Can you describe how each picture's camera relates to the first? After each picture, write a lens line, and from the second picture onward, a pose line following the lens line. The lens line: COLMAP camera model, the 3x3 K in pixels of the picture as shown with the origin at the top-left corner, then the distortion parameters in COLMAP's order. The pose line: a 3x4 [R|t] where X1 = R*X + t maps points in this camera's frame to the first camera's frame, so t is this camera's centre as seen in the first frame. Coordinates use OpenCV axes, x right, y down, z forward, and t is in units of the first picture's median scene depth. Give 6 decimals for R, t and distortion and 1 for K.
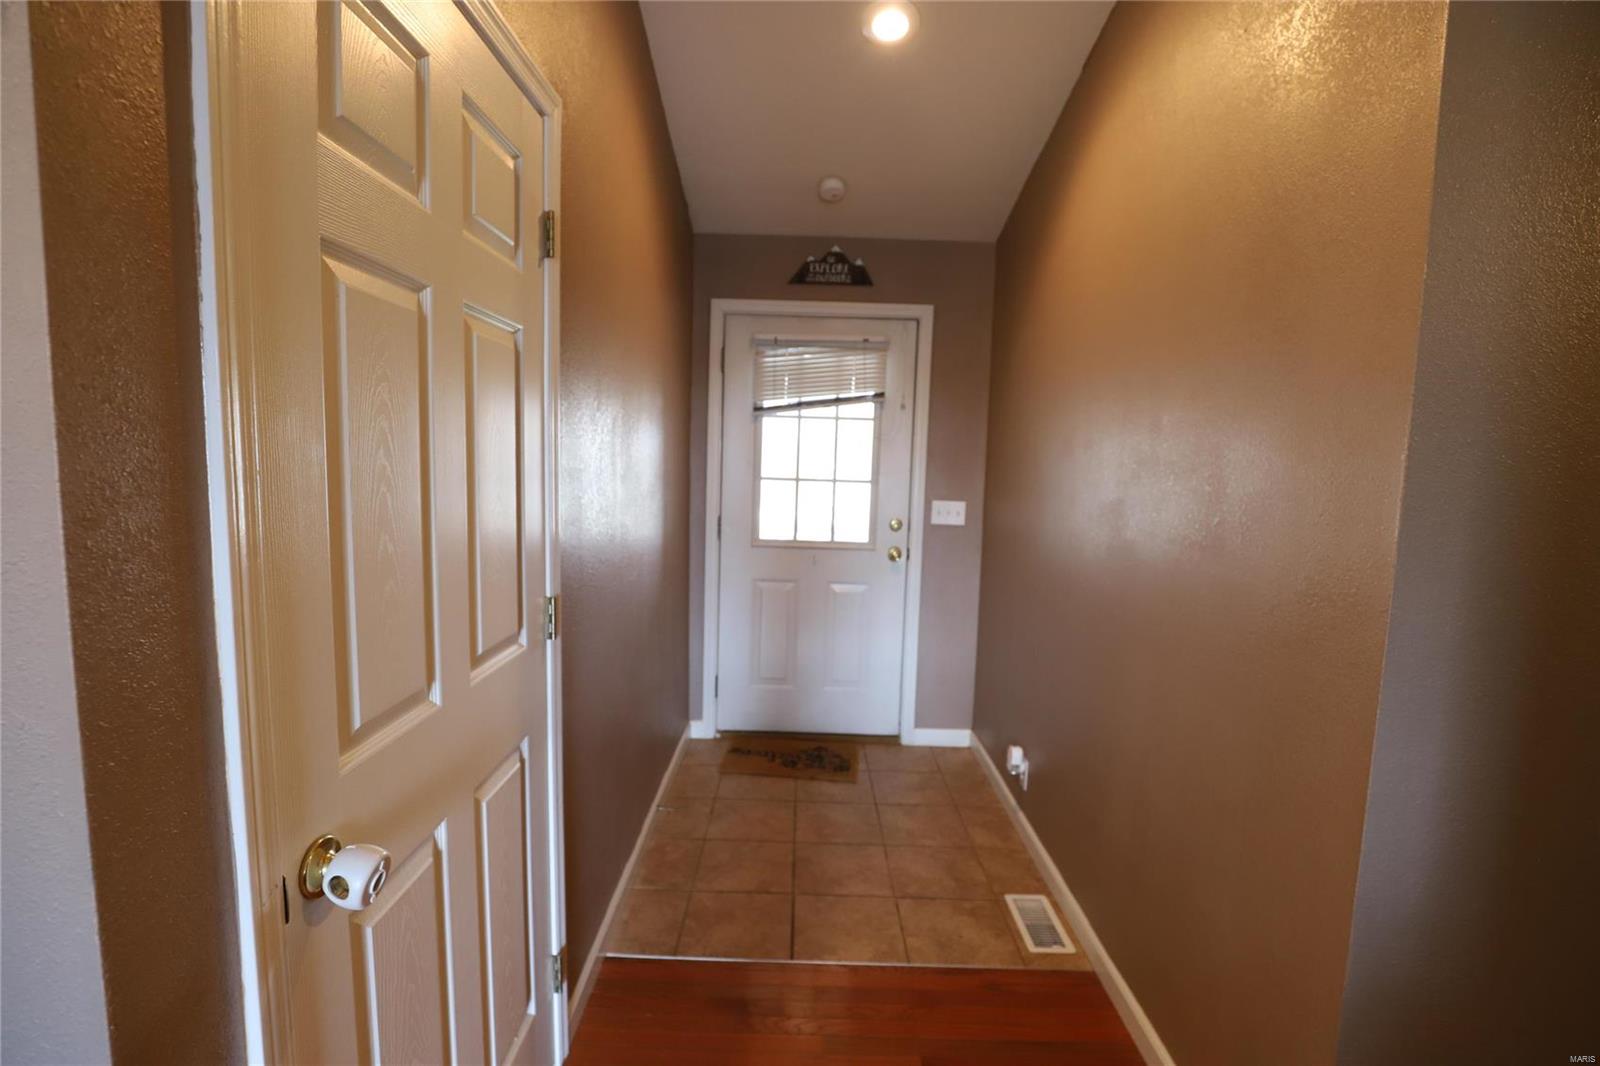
lens RADIAL K [[763.0, 0, 802.8], [0, 763.0, 536.2], [0, 0, 1]] dist [-0.030533, 0.006453]
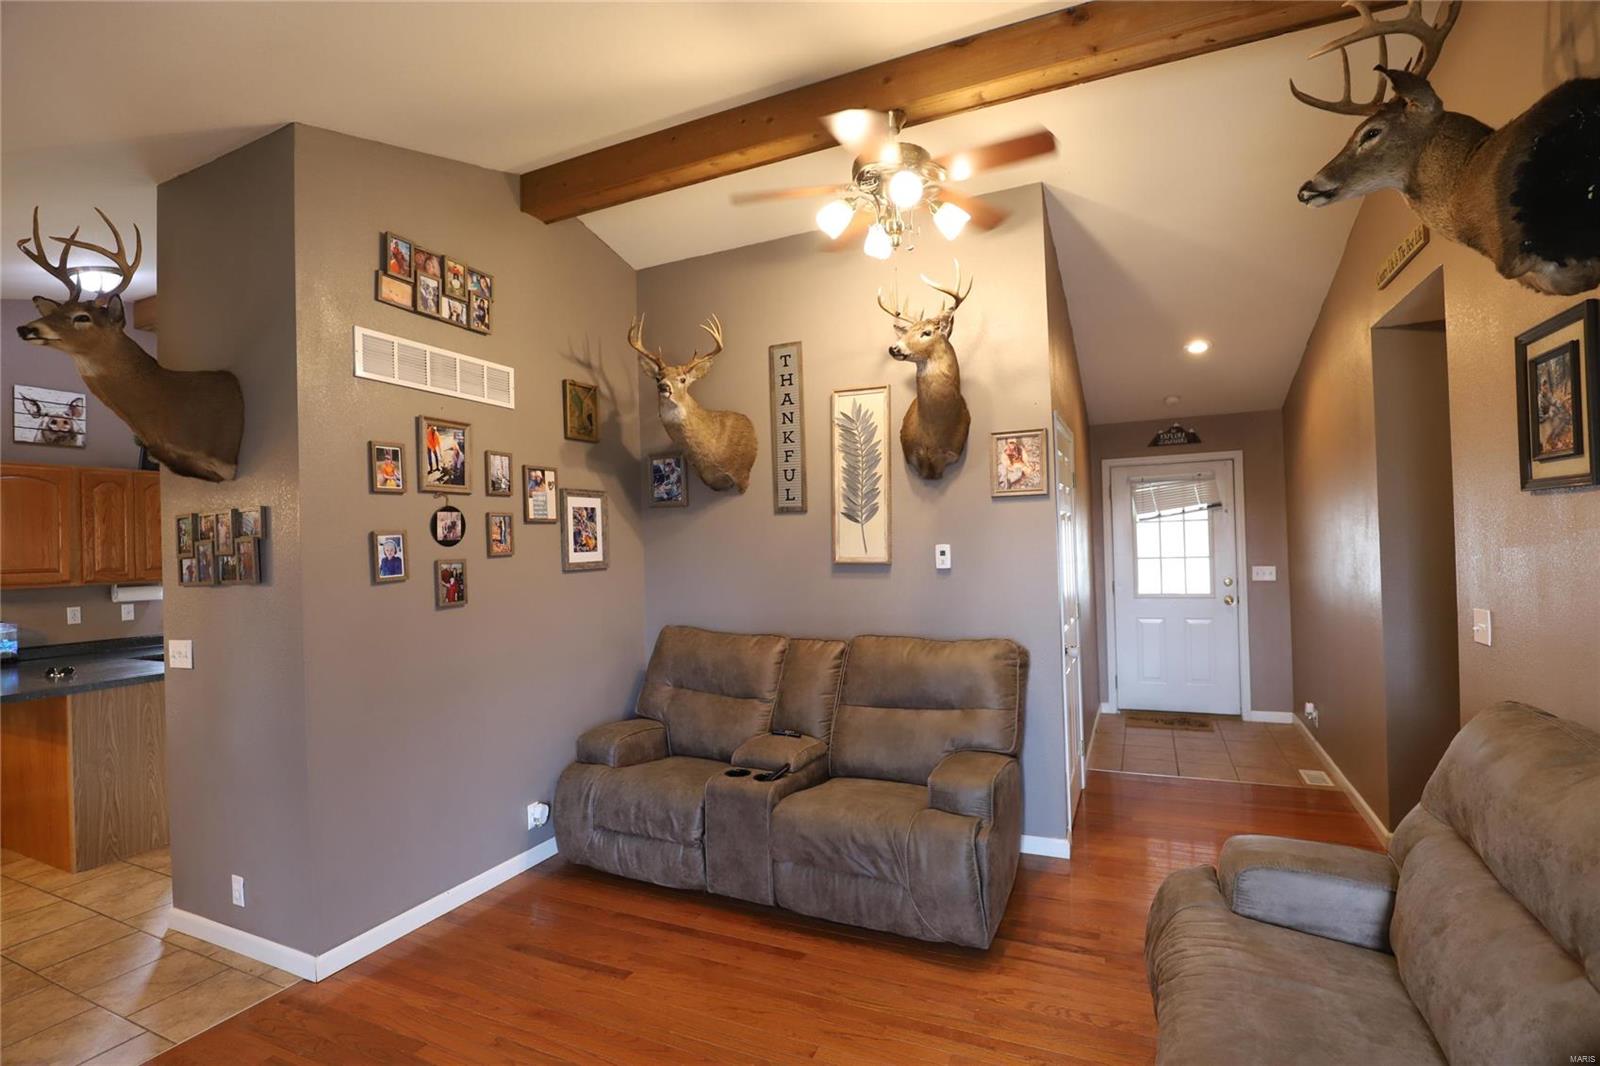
lens RADIAL K [[763.0, 0, 800.4], [0, 763.0, 534.4], [0, 0, 1]] dist [-0.030533, 0.006453]
pose [[0.908409, -0.061938, -0.413470, -0.036873], [0.013964, 0.992909, -0.118058, 0.064467], [0.417850, 0.101471, 0.902832, -0.898836]]
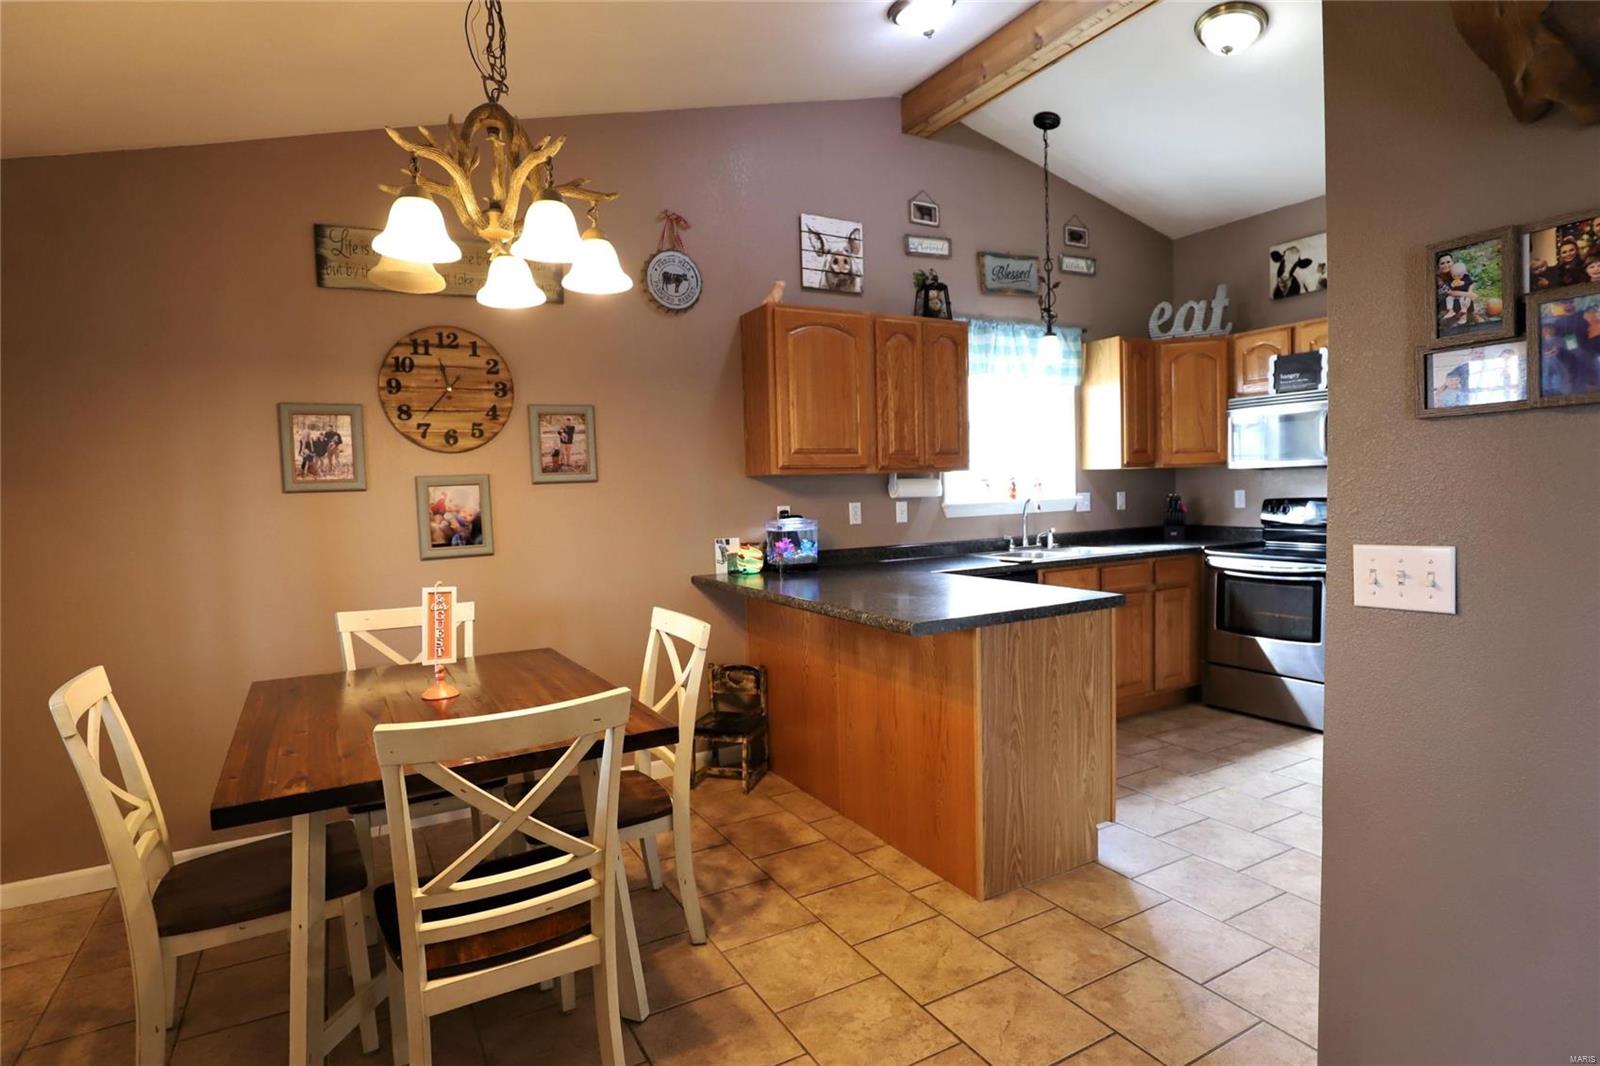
lens RADIAL K [[827.2, 0, 801.7], [0, 827.2, 537.5], [0, 0, 1]] dist [-0.027771, -0.002056]
pose [[0.501373, 0.010101, -0.865172, -0.876726], [-0.046255, 0.998815, -0.015143, 0.089950], [0.863994, 0.047611, 0.501246, -0.864419]]
